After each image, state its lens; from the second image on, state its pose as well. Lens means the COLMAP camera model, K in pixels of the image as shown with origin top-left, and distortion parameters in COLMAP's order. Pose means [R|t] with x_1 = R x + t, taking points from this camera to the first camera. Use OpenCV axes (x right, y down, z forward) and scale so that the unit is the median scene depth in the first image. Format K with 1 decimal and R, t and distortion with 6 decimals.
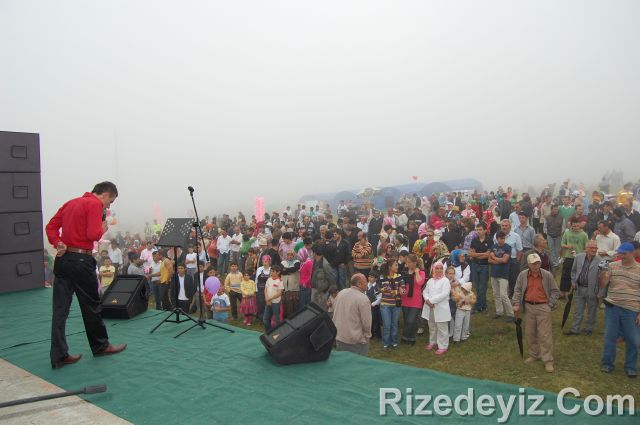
lens RADIAL K [[526.4, 0, 320.0], [0, 526.4, 212.5], [0, 0, 1]] dist [-0.033823, -0.001163]
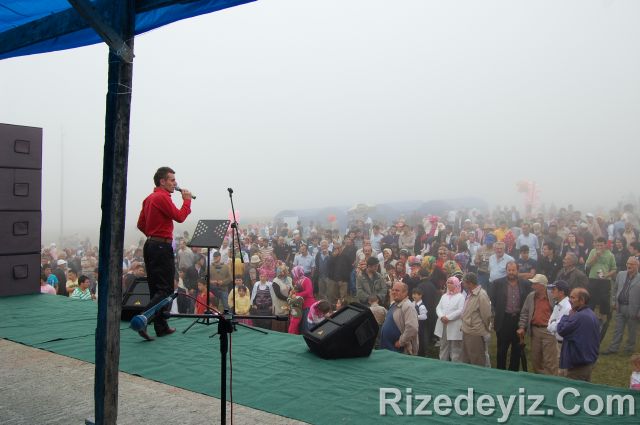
lens RADIAL K [[611.8, 0, 336.2], [0, 611.8, 213.2], [0, 0, 1]] dist [-0.011851, -0.000576]
pose [[0.996635, 0.033939, 0.074615, -0.118291], [-0.031462, 0.998922, -0.034127, 0.030035], [-0.075692, 0.031664, 0.996628, -0.175844]]
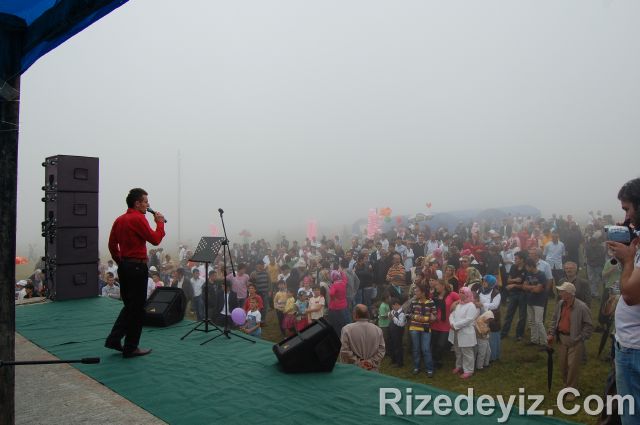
lens RADIAL K [[523.0, 0, 320.0], [0, 523.0, 212.5], [0, 0, 1]] dist [-0.039406, 0.000492]
pose [[0.993770, 0.023759, -0.108887, 0.076325], [-0.028618, 0.998653, -0.043277, 0.000584], [0.107712, 0.046124, 0.993112, -0.069289]]
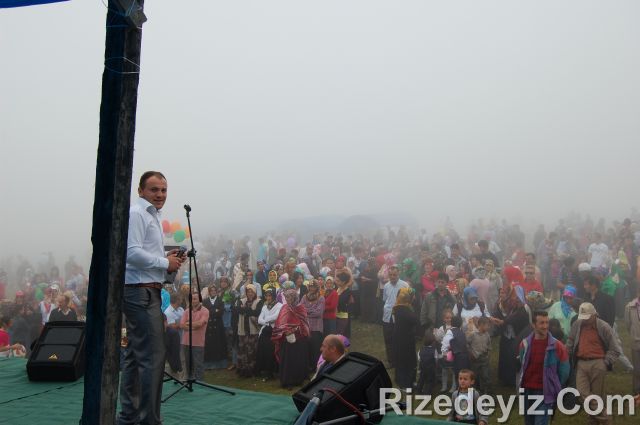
lens RADIAL K [[711.8, 0, 320.0], [0, 711.8, 212.5], [0, 0, 1]] dist [0.010279, 0.003204]
pose [[0.979959, 0.038666, 0.195410, -0.238205], [-0.027388, 0.997817, -0.060091, 0.018304], [-0.197307, 0.053535, 0.978879, -0.064654]]
